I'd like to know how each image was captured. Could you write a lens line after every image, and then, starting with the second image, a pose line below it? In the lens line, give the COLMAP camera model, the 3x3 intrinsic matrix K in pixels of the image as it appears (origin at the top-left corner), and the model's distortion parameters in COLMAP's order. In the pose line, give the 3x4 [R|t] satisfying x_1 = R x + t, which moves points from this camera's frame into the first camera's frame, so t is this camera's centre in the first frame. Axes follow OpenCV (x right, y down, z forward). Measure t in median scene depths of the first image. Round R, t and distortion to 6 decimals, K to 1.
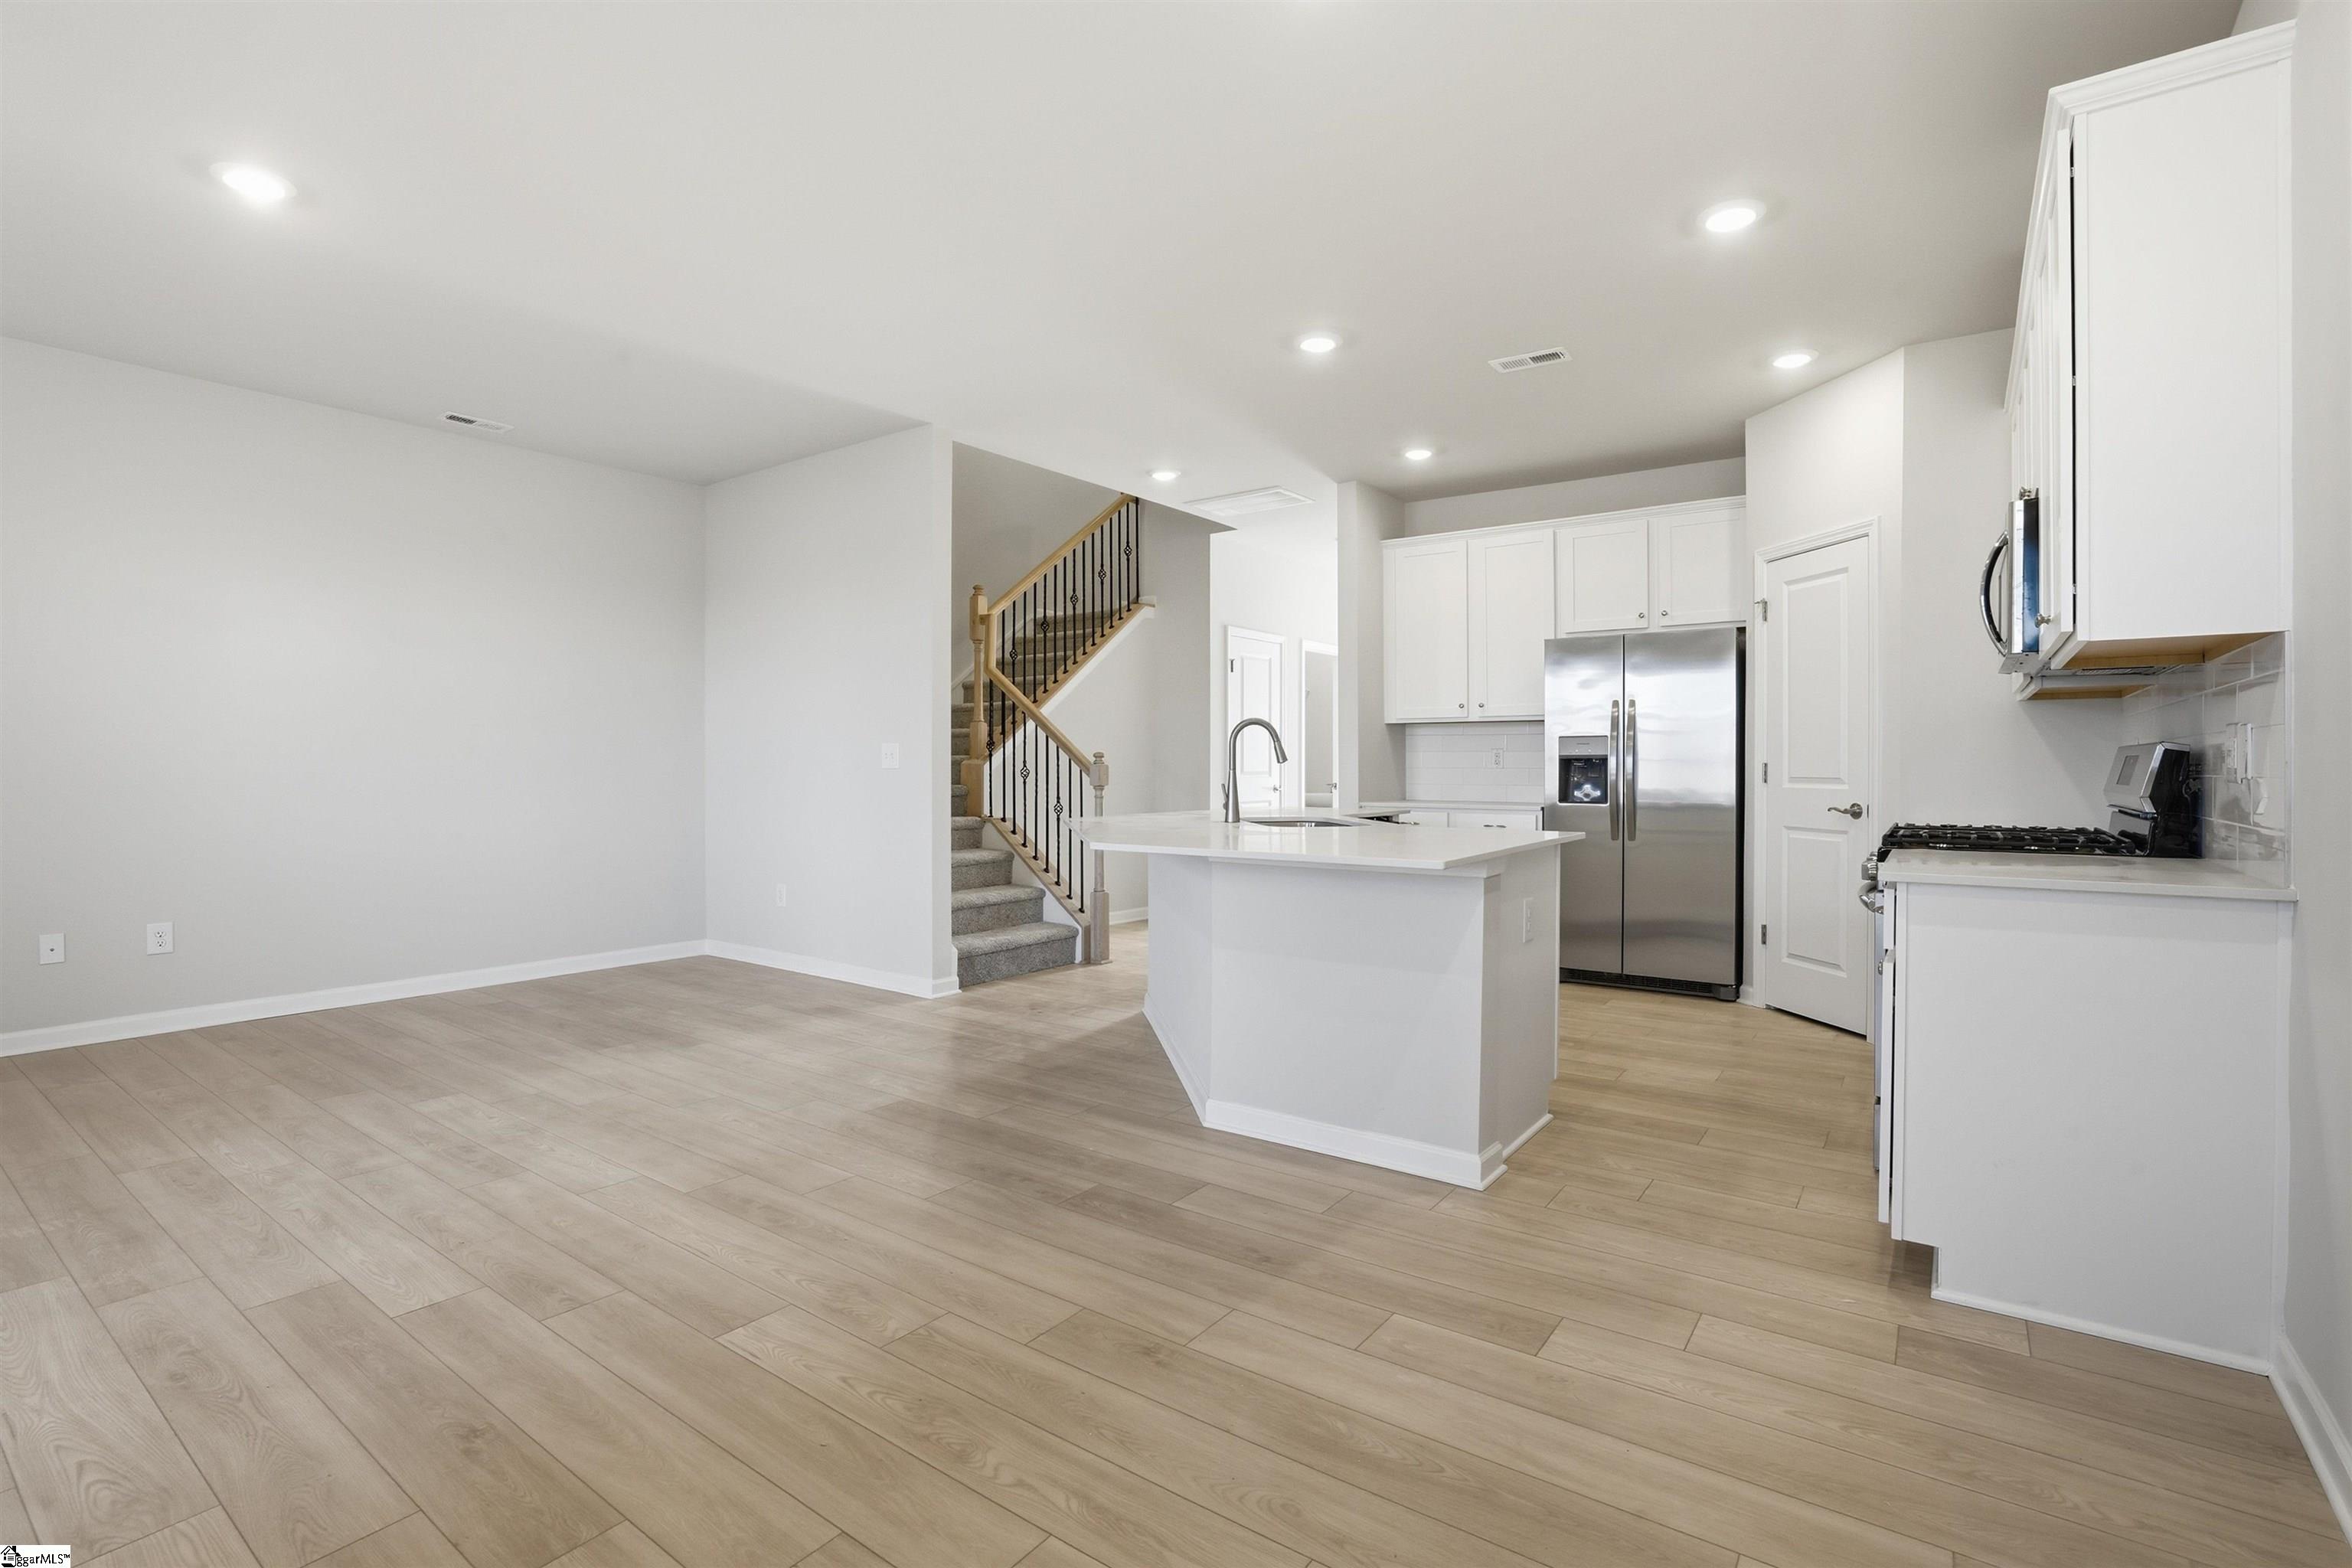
lens RADIAL K [[1101.4, 0, 1166.6], [0, 1101.4, 769.6], [0, 0, 1]] dist [-0.064734, 0.024740]
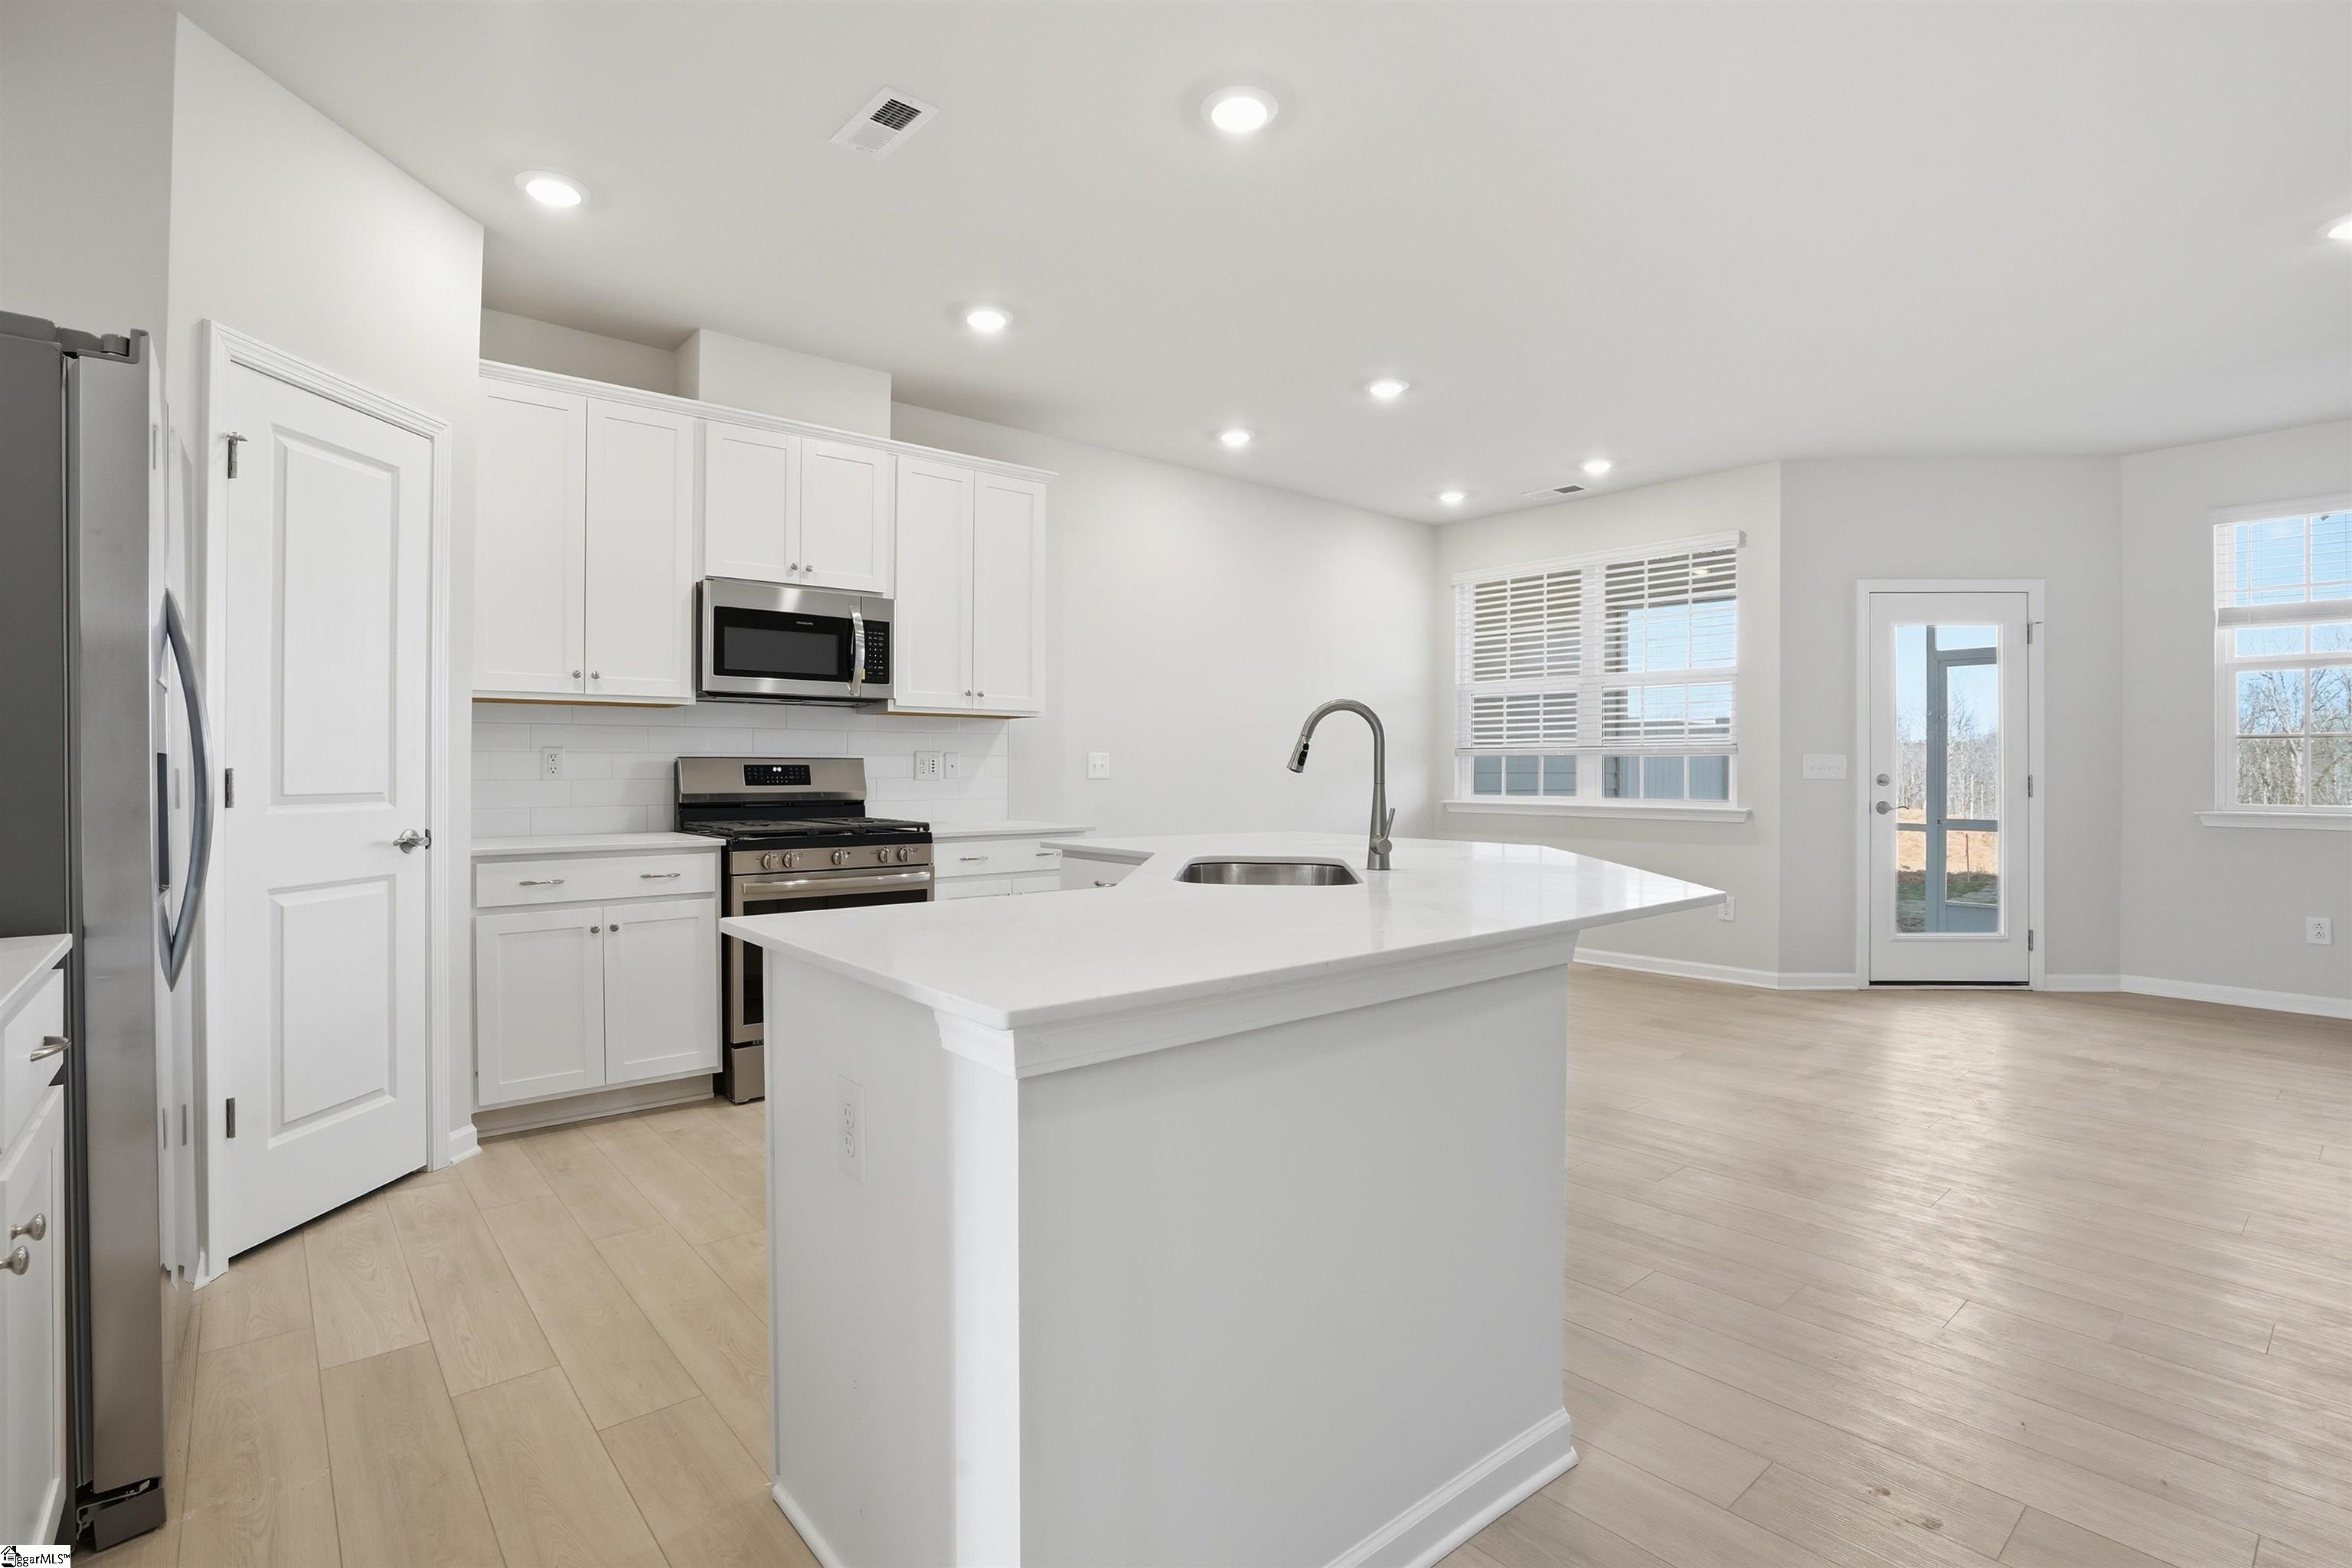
lens RADIAL K [[1101.4, 0, 1166.6], [0, 1101.4, 769.6], [0, 0, 1]] dist [-0.064734, 0.024740]
pose [[-0.973296, -0.002476, 0.229539, 0.026489], [-0.001298, 0.999985, 0.005281, -0.007935], [-0.229548, 0.004842, -0.973285, 1.251986]]
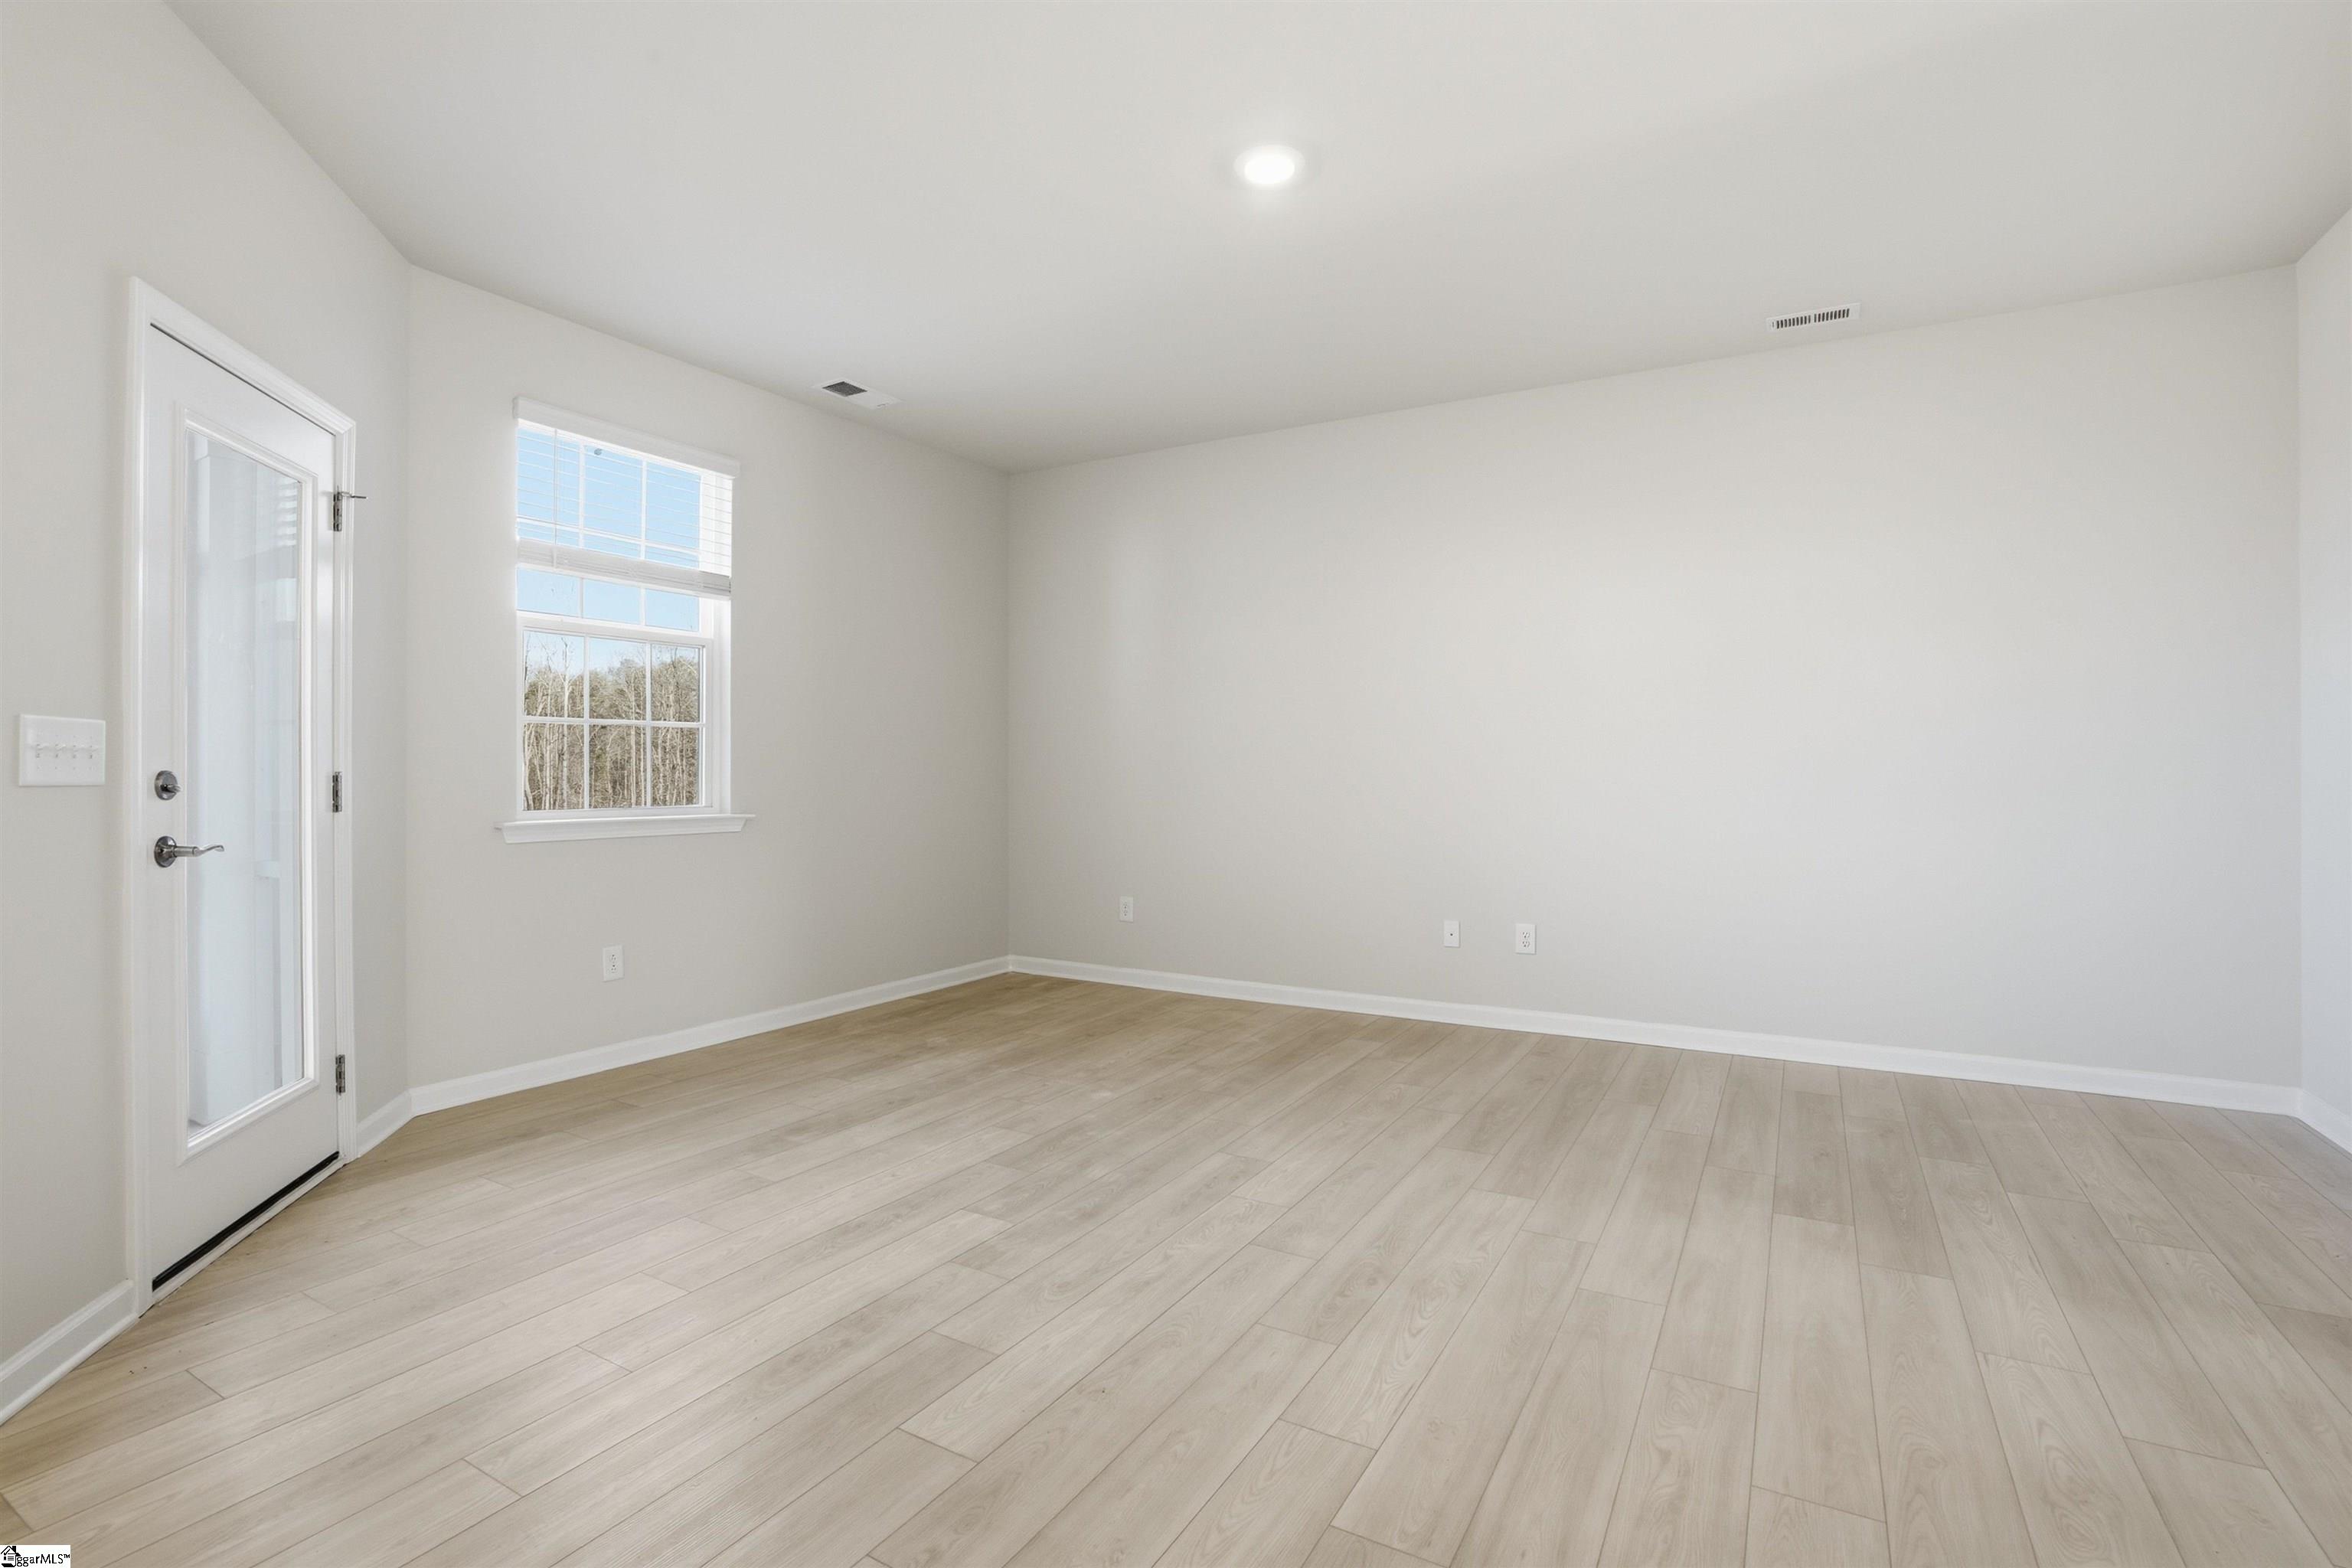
lens RADIAL K [[1101.4, 0, 1166.6], [0, 1101.4, 769.6], [0, 0, 1]] dist [-0.064734, 0.024740]
pose [[0.103661, -0.000988, -0.994612, 0.054402], [-0.004891, 0.999987, -0.001504, -0.000762], [0.994601, 0.005021, 0.103655, 0.448064]]
